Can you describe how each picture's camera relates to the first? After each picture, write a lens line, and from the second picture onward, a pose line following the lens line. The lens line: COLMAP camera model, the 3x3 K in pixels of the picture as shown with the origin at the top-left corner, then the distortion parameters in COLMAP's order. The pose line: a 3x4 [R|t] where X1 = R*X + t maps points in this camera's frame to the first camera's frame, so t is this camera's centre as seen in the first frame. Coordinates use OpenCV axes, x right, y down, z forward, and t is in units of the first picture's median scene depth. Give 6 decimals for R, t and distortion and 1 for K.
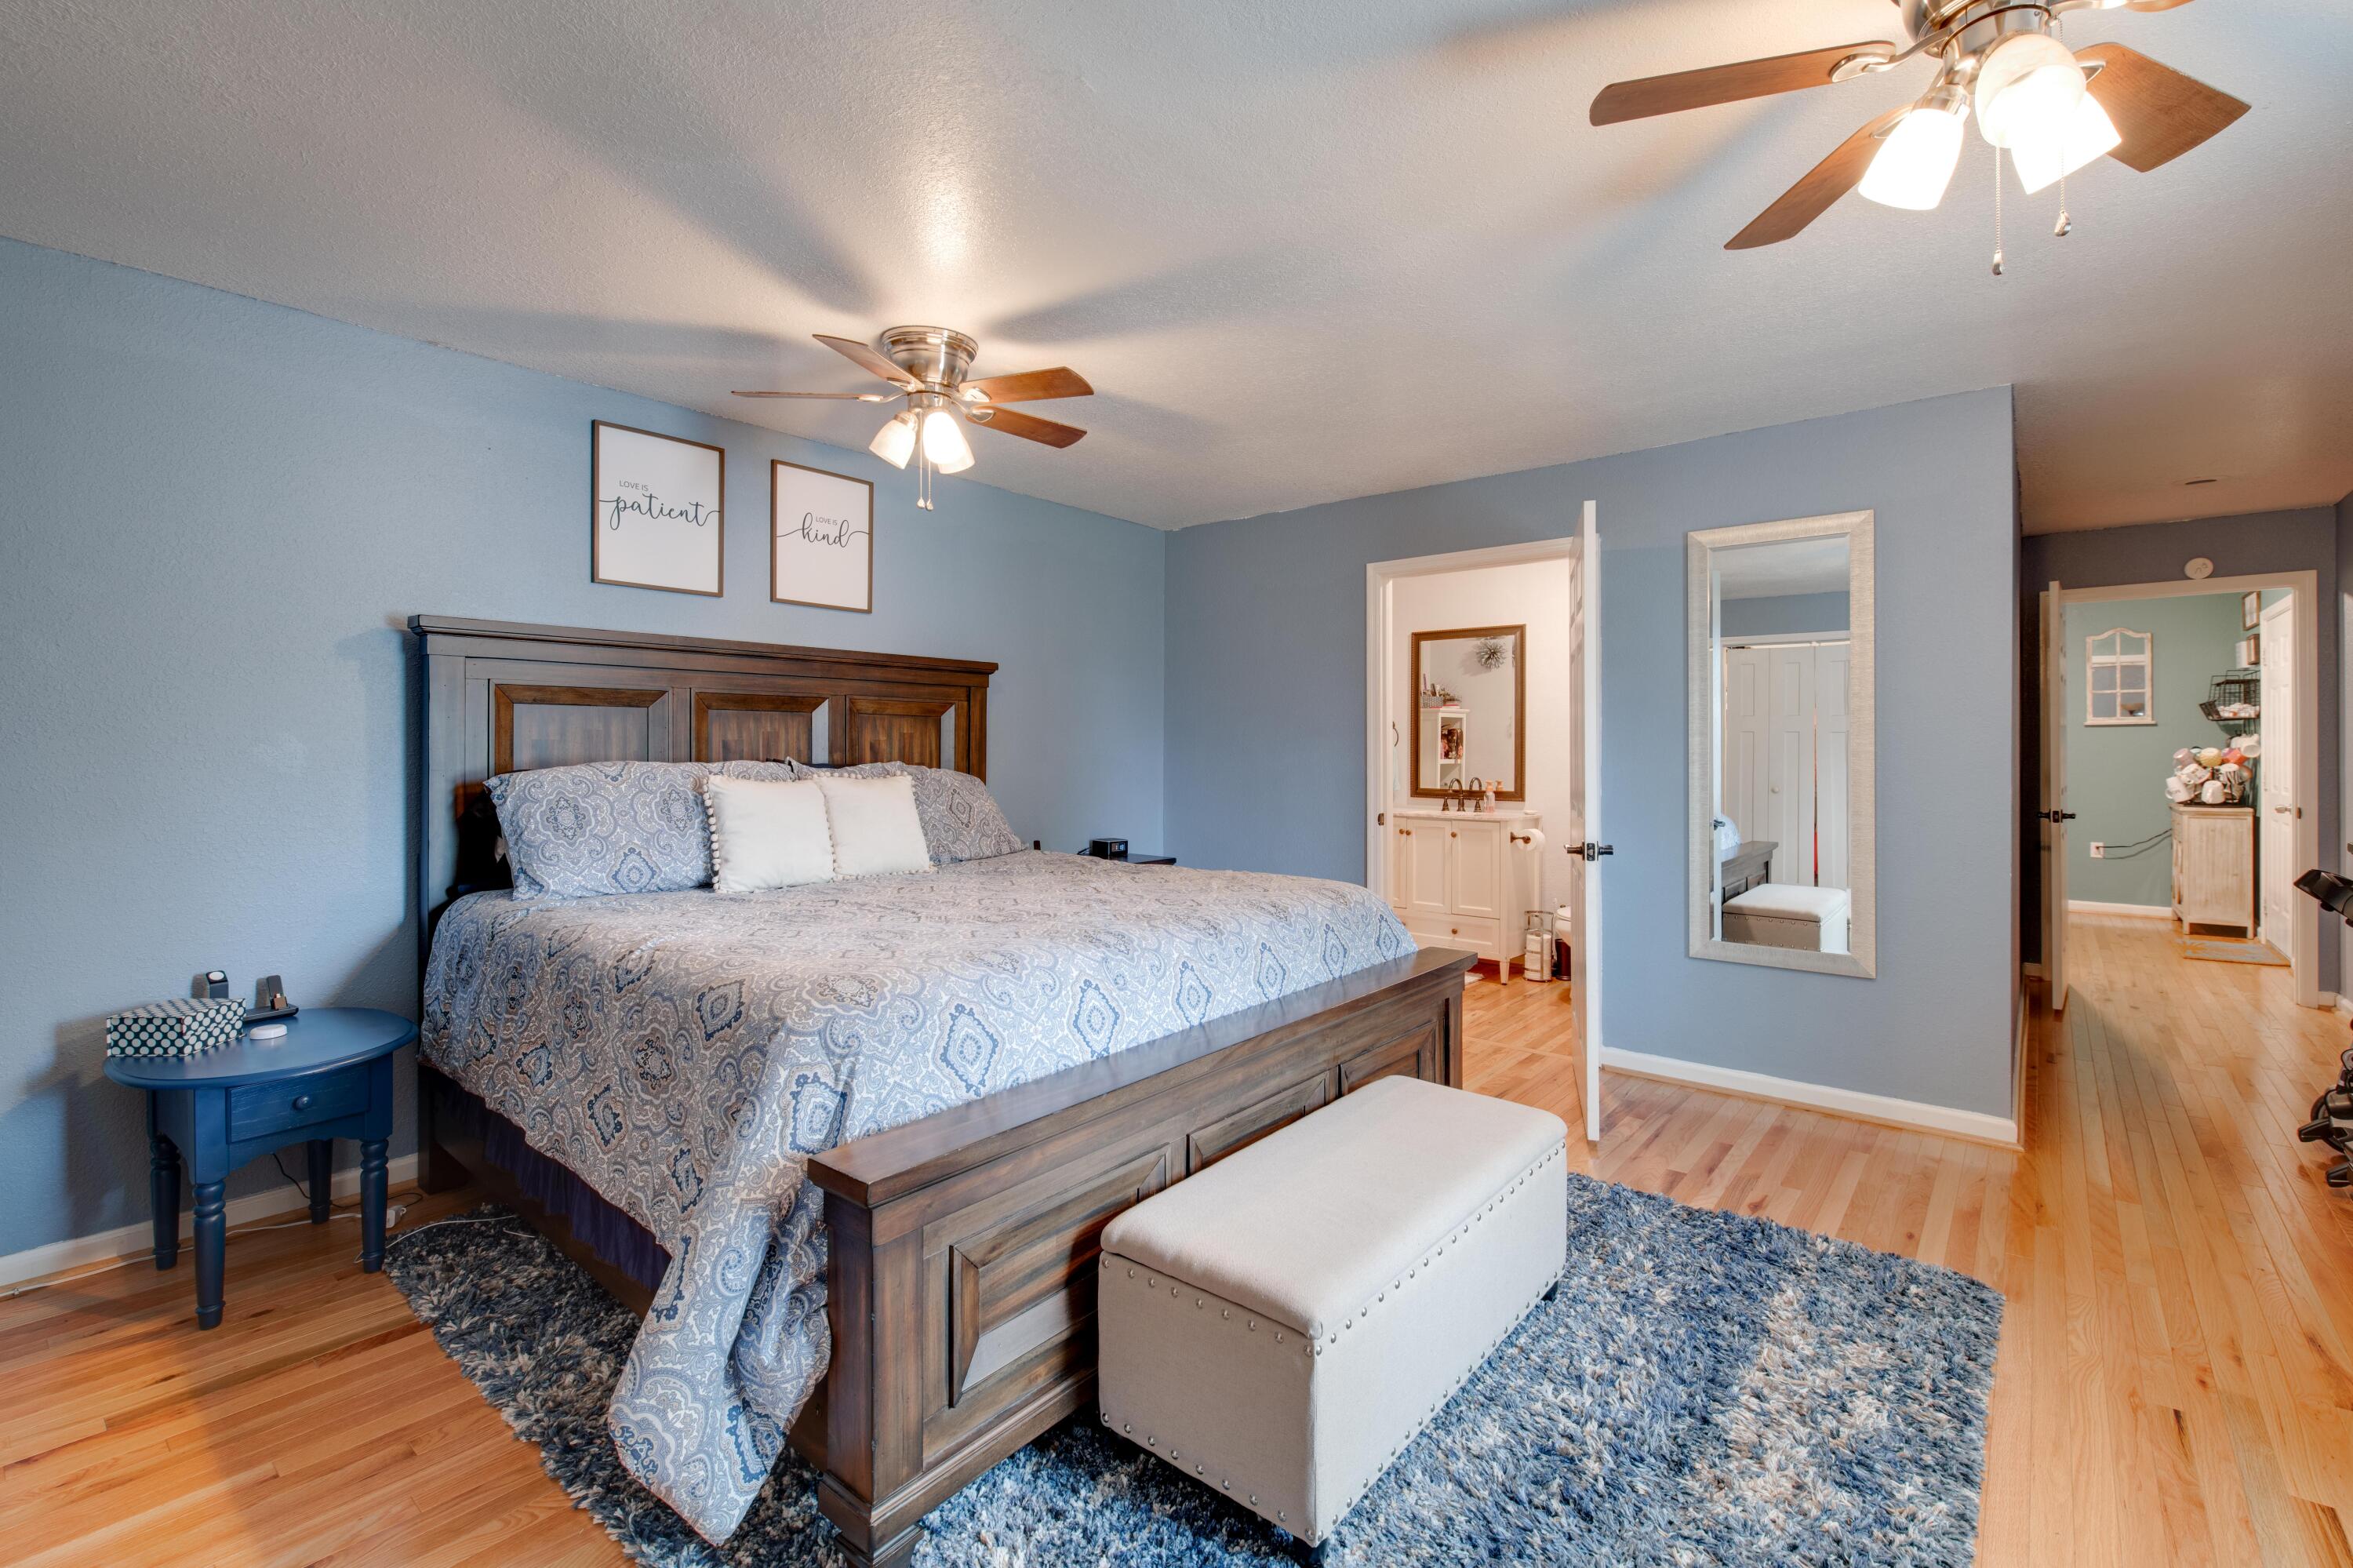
lens RADIAL K [[1036.1, 0, 1146.9], [0, 1036.1, 749.5], [0, 0, 1]] dist [0.003674, -0.006324]
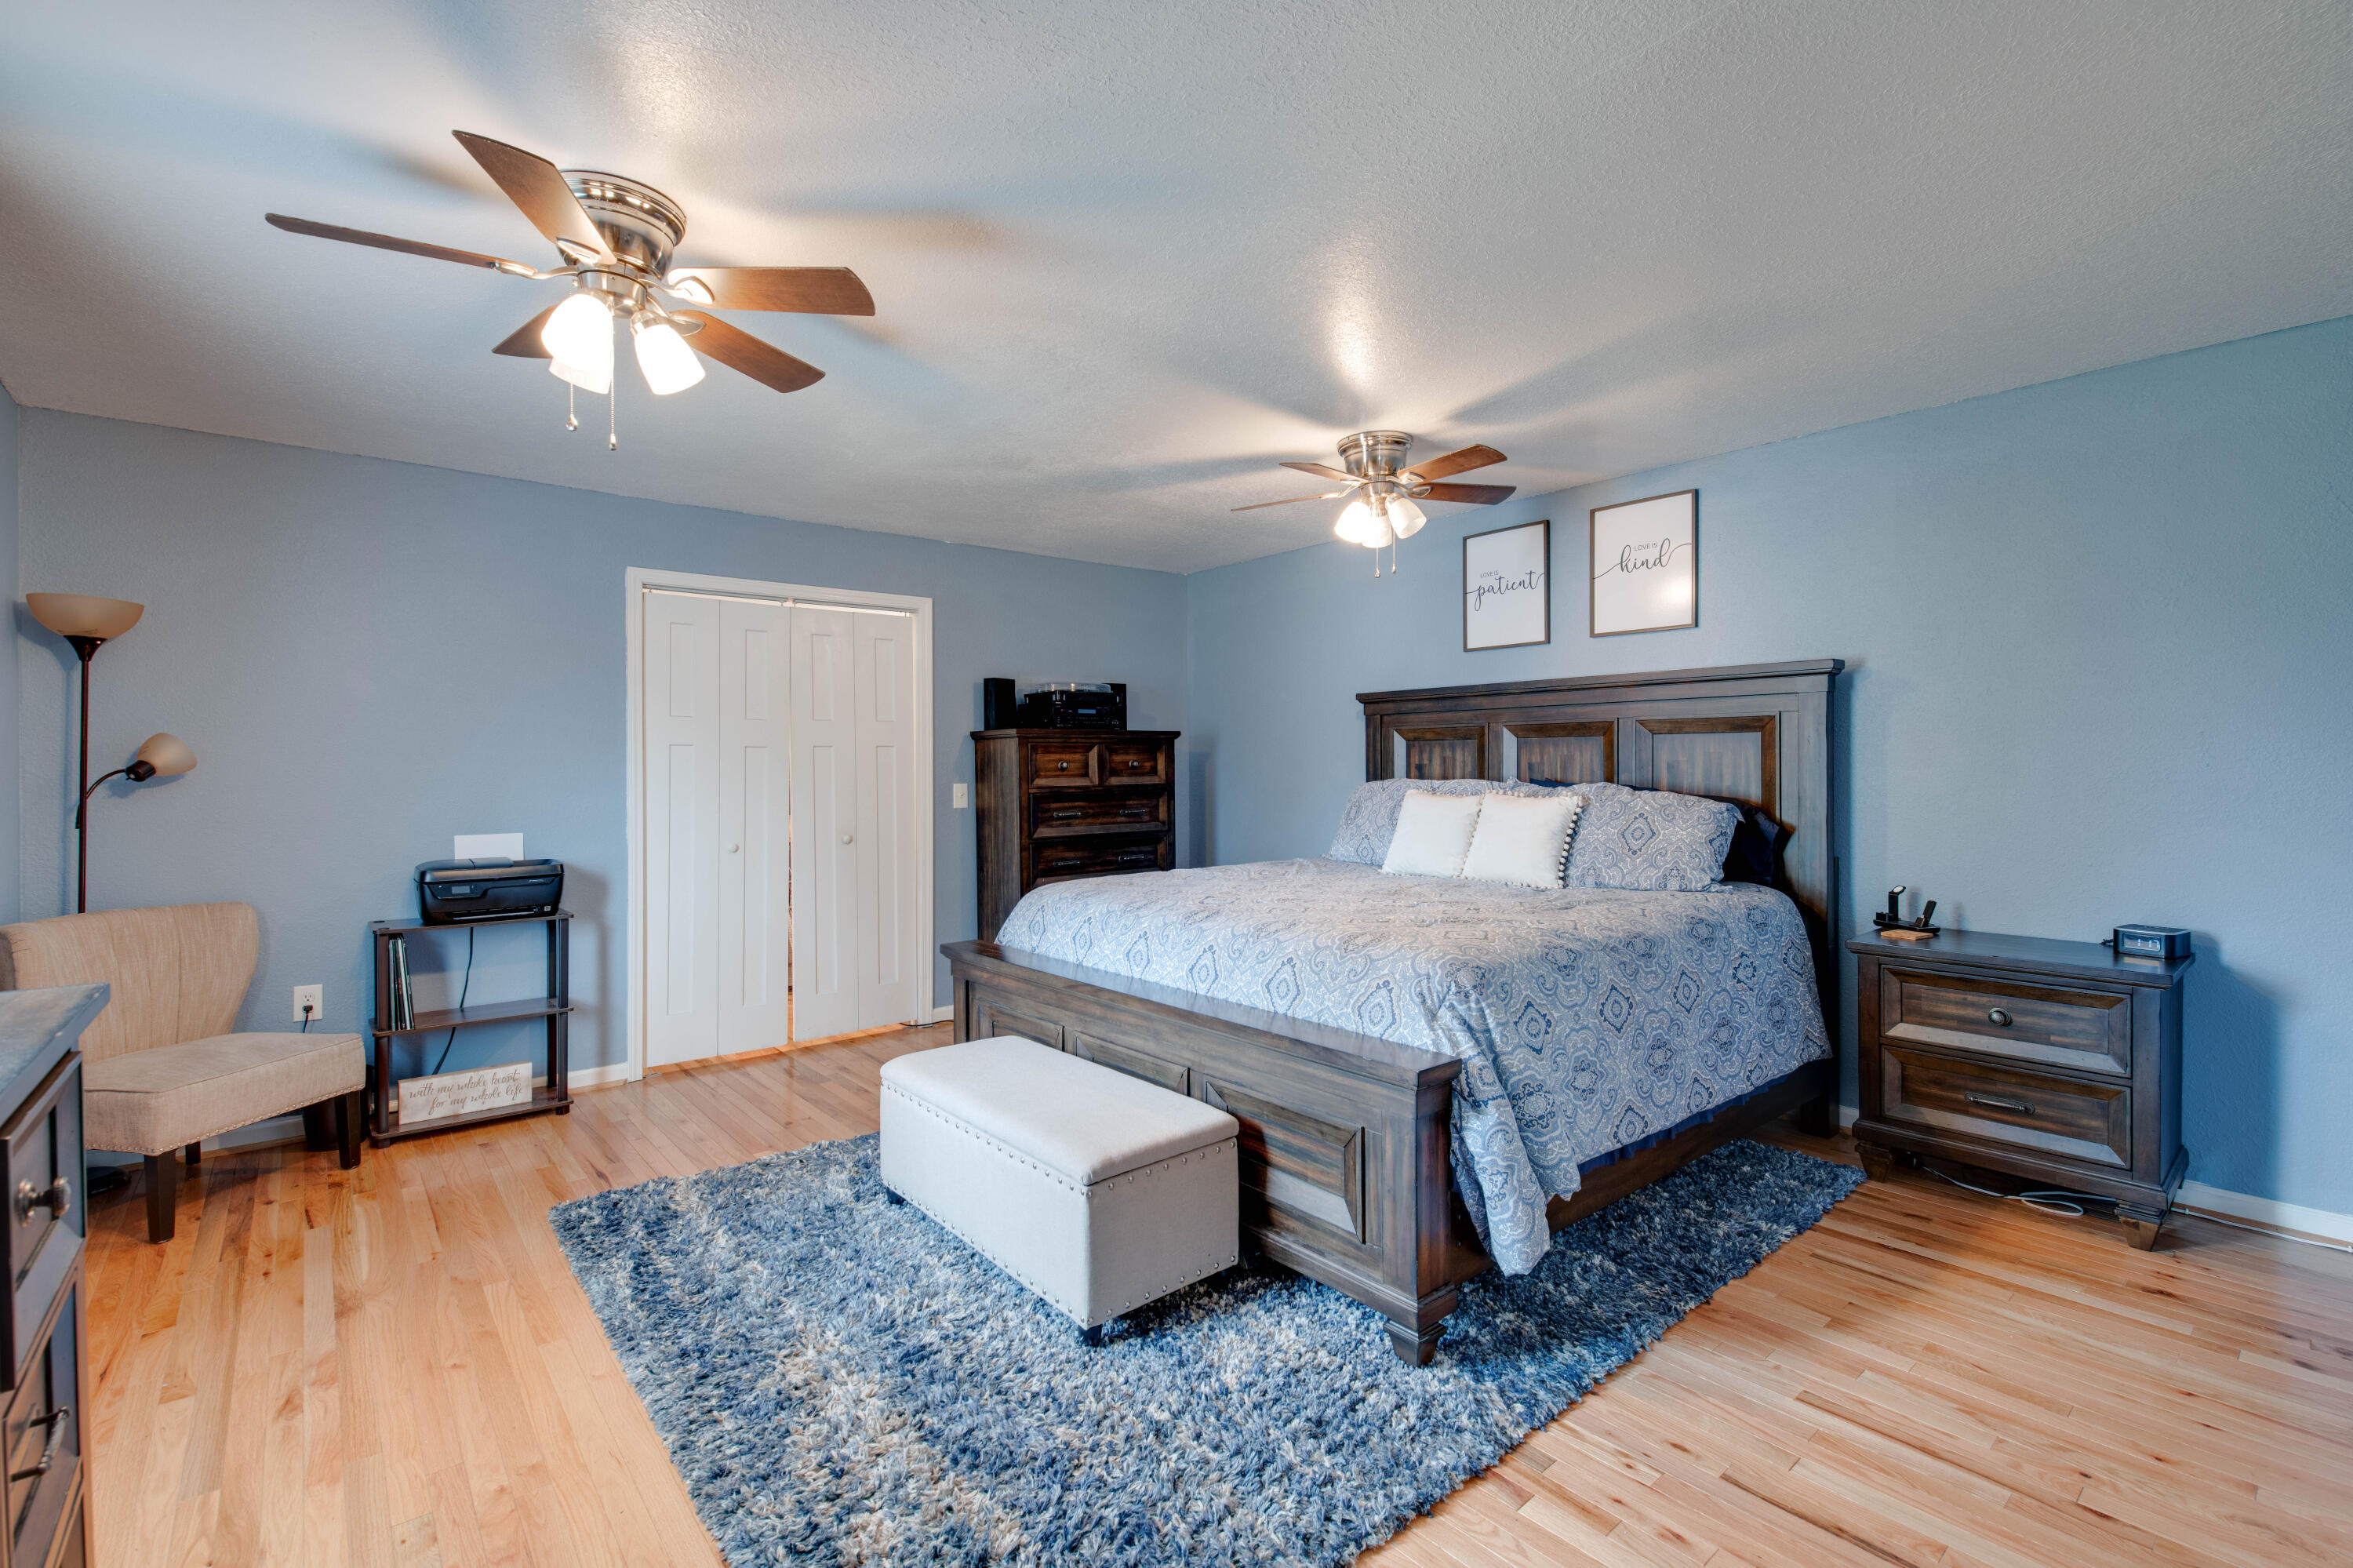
lens RADIAL K [[1036.1, 0, 1166.5], [0, 1036.1, 778.5], [0, 0, 1]] dist [0.003674, -0.006324]
pose [[-0.170052, 0.004504, -0.985425, 0.859394], [0.000032, 0.999990, 0.004565, 0.003990], [0.985435, 0.000744, -0.170051, 0.779467]]
